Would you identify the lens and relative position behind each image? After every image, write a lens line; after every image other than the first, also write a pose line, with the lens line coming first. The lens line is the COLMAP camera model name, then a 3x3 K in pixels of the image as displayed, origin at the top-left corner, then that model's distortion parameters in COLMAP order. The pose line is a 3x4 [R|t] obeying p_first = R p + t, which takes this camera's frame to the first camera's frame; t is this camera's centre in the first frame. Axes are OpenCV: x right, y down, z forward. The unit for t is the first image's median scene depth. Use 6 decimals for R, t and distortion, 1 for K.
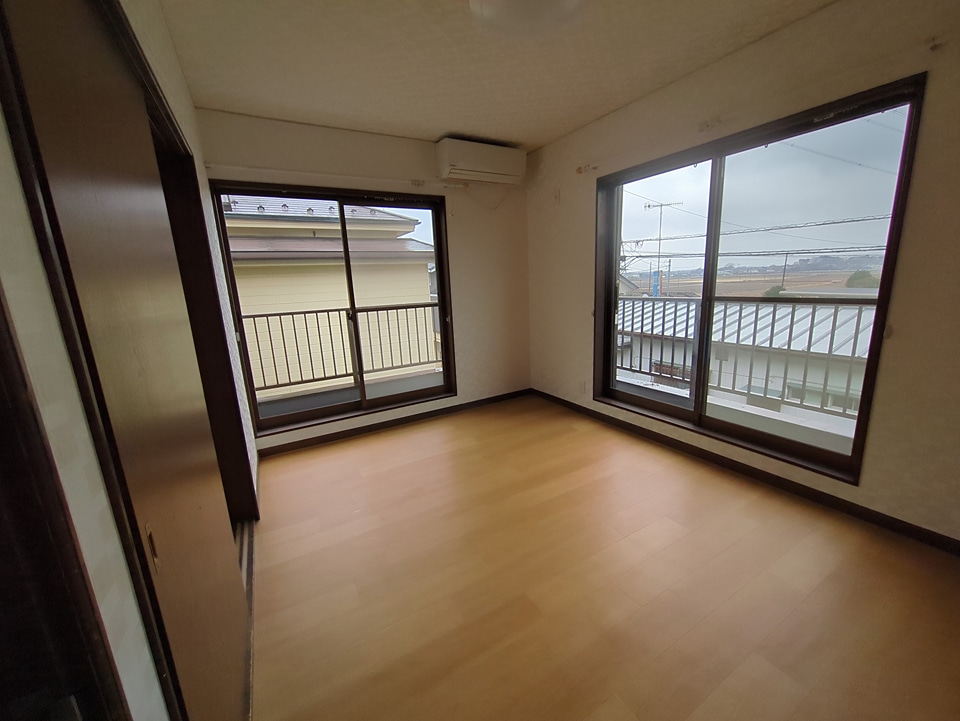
lens RADIAL K [[376.5, 0, 480.0], [0, 376.5, 360.5], [0, 0, 1]] dist [-0.000368, -0.000185]
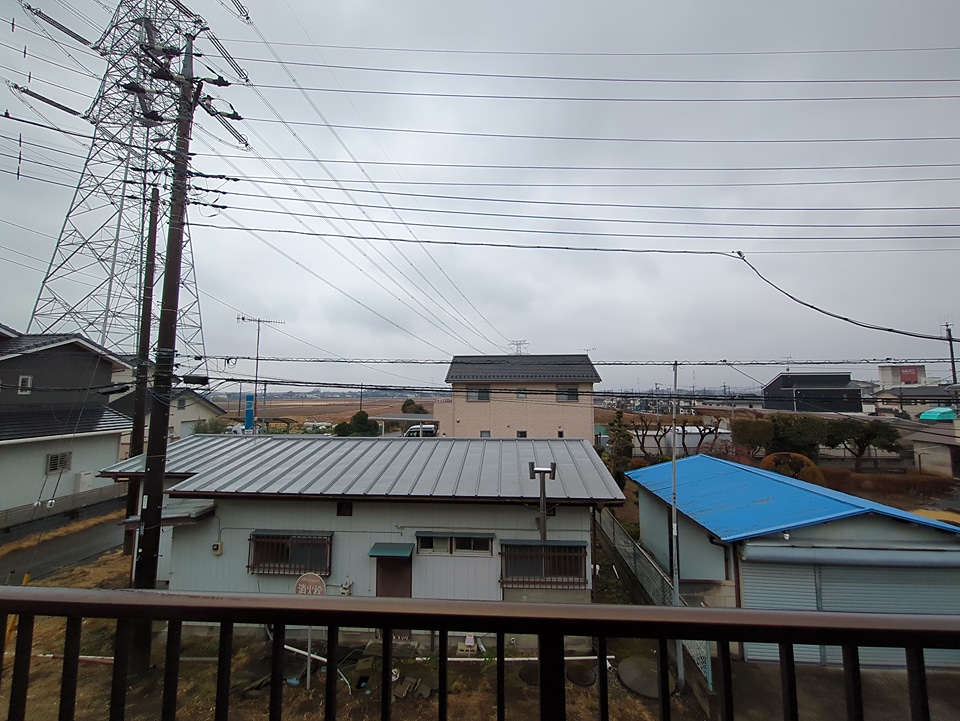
lens RADIAL K [[376.5, 0, 480.0], [0, 376.5, 360.5], [0, 0, 1]] dist [-0.000368, -0.000185]
pose [[0.553105, 0.121069, 0.824268, 0.072861], [0.140876, 0.961545, -0.235764, -0.058786], [-0.821115, 0.246521, 0.514780, 0.182862]]
